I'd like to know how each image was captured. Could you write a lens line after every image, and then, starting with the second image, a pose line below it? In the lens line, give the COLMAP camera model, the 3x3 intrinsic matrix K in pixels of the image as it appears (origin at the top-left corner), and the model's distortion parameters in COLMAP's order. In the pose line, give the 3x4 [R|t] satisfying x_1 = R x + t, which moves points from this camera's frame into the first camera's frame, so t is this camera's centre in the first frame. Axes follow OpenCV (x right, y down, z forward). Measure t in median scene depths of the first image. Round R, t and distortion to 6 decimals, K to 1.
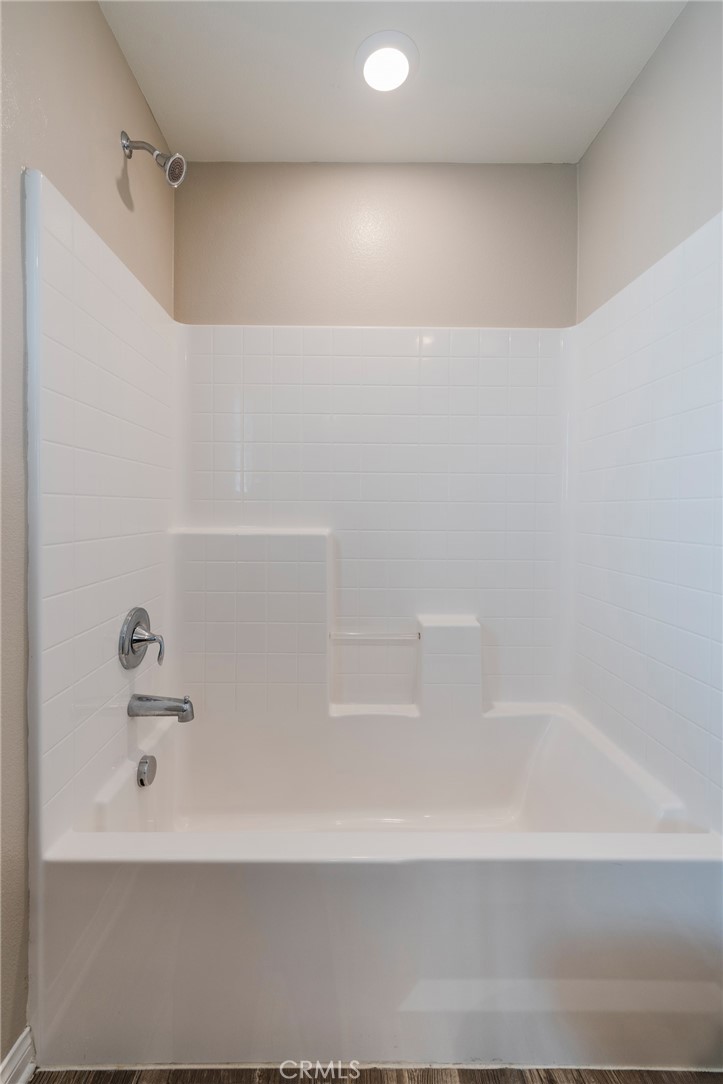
lens RADIAL K [[431.1, 0, 338.0], [0, 431.1, 522.2], [0, 0, 1]] dist [0.000053, -0.000054]
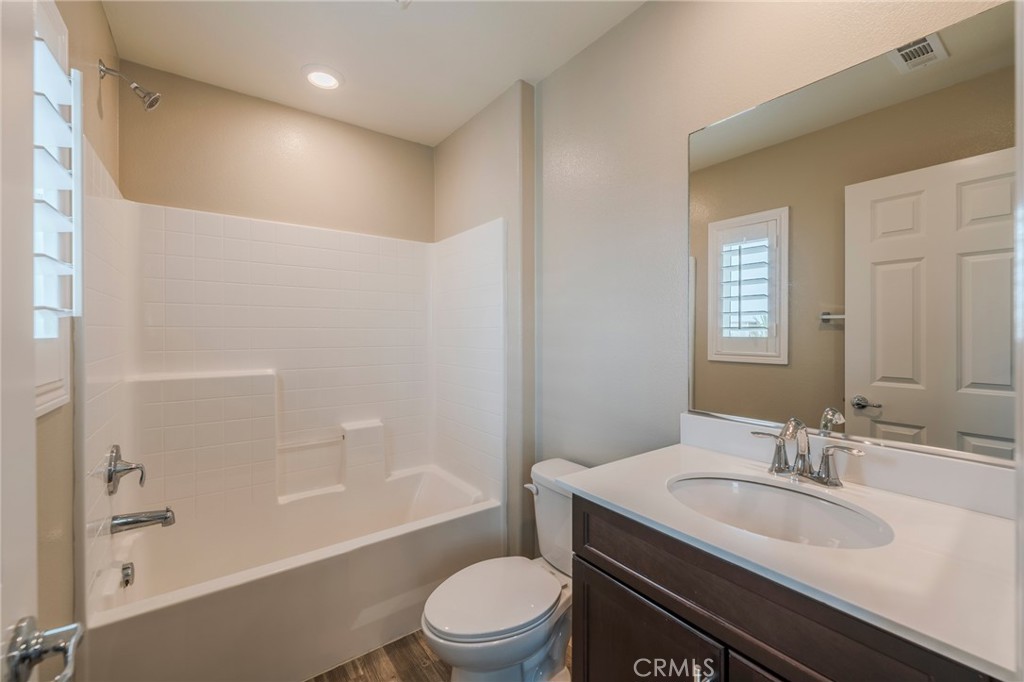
lens RADIAL K [[413.5, 0, 509.6], [0, 413.5, 337.1], [0, 0, 1]] dist [-0.002451, -0.000194]
pose [[0.789211, -0.009016, 0.614056, -0.240461], [0.015428, 0.999868, -0.005148, -0.070473], [-0.613928, 0.013537, 0.789246, -0.506752]]
